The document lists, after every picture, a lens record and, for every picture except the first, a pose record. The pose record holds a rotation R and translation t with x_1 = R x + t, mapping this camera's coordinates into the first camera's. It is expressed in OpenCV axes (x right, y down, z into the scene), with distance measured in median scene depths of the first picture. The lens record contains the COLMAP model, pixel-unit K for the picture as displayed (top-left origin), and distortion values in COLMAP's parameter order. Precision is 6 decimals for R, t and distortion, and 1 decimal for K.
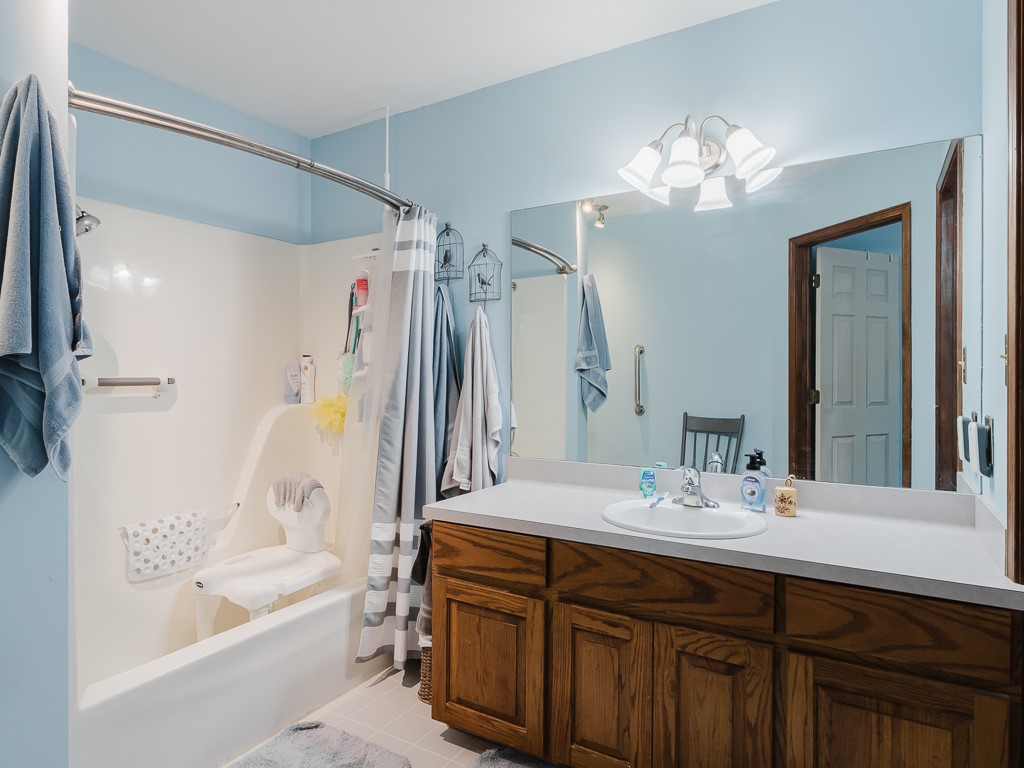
lens RADIAL K [[609.4, 0, 508.8], [0, 609.4, 380.8], [0, 0, 1]] dist [0.000251, 0.003169]
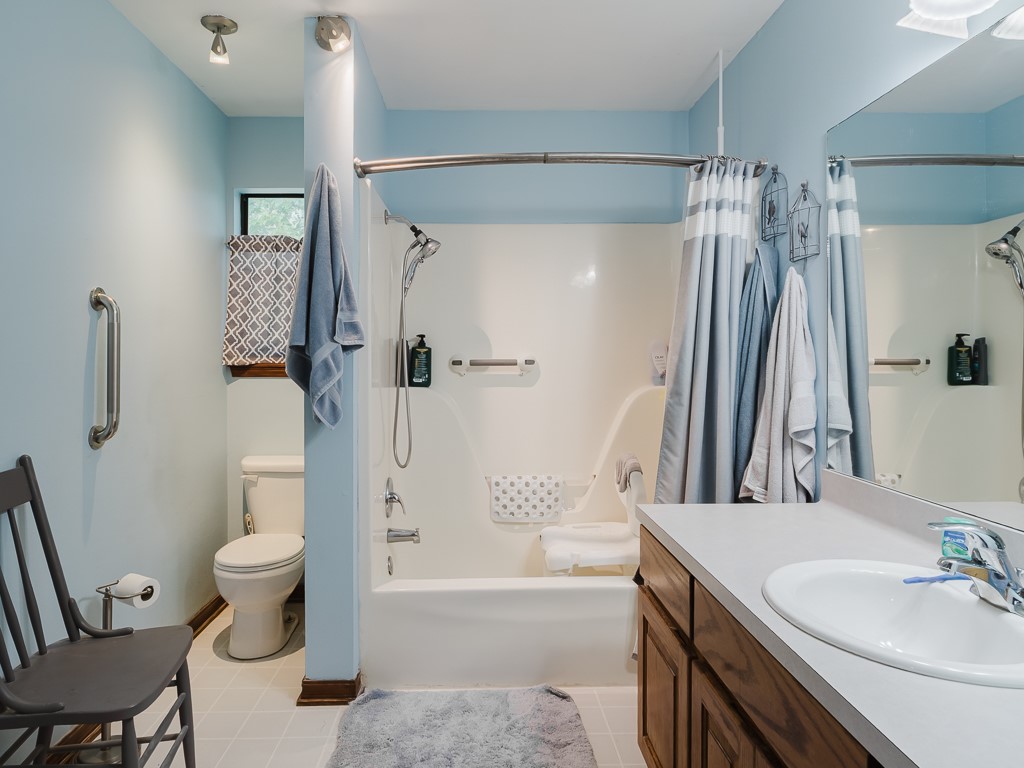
lens RADIAL K [[609.4, 0, 483.8], [0, 609.4, 360.5], [0, 0, 1]] dist [0.000251, 0.003169]
pose [[0.548542, 0.004141, -0.836113, 0.402384], [-0.003611, 0.999990, 0.002583, -0.005777], [0.836115, 0.001602, 0.548552, 0.271320]]
